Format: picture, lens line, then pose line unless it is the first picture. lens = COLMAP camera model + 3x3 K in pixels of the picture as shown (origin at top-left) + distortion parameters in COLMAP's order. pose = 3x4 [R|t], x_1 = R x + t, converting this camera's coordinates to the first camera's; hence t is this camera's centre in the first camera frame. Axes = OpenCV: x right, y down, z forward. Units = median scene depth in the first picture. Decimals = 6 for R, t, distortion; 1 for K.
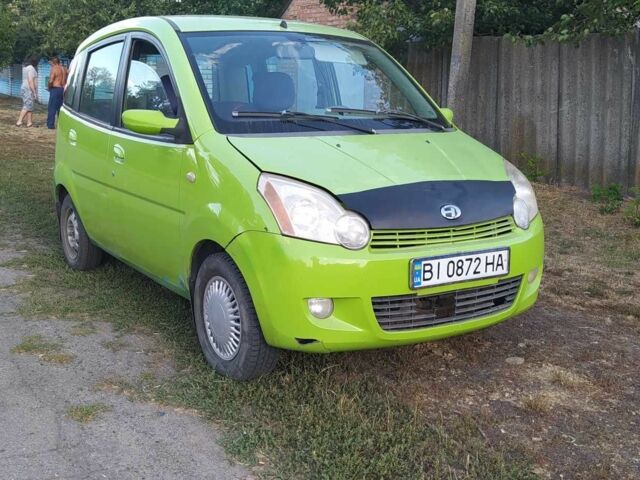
lens RADIAL K [[780.1, 0, 320.0], [0, 780.1, 240.0], [0, 0, 1]] dist [0.076747, -0.053427]
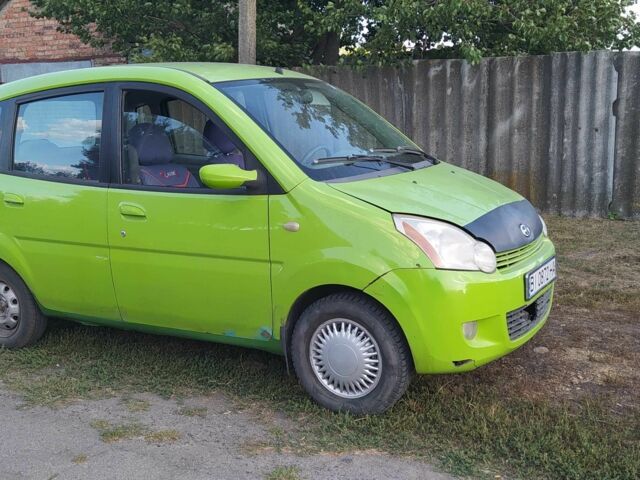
lens RADIAL K [[780.1, 0, 320.0], [0, 780.1, 240.0], [0, 0, 1]] dist [0.076747, -0.053427]
pose [[0.890706, -0.119881, 0.438488, -0.620345], [0.131761, 0.991276, 0.003365, -0.066187], [-0.435066, 0.054778, 0.898731, 0.084755]]
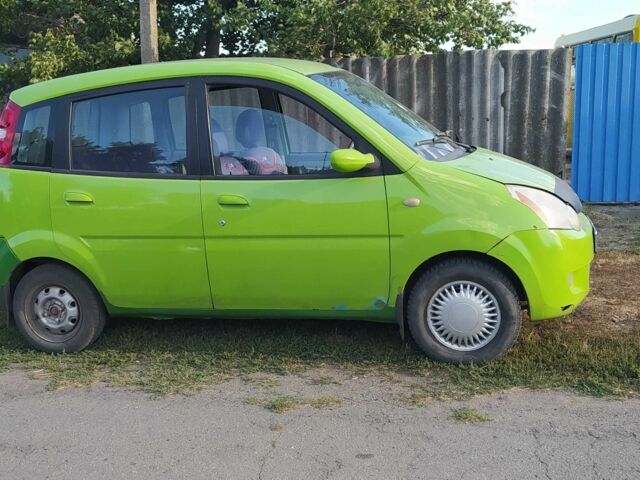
lens RADIAL K [[780.1, 0, 320.0], [0, 780.1, 240.0], [0, 0, 1]] dist [0.076747, -0.053427]
pose [[0.725934, -0.177044, 0.664586, -1.092822], [0.197589, 0.979250, 0.045040, -0.111816], [-0.658770, 0.098619, 0.745853, 0.273692]]
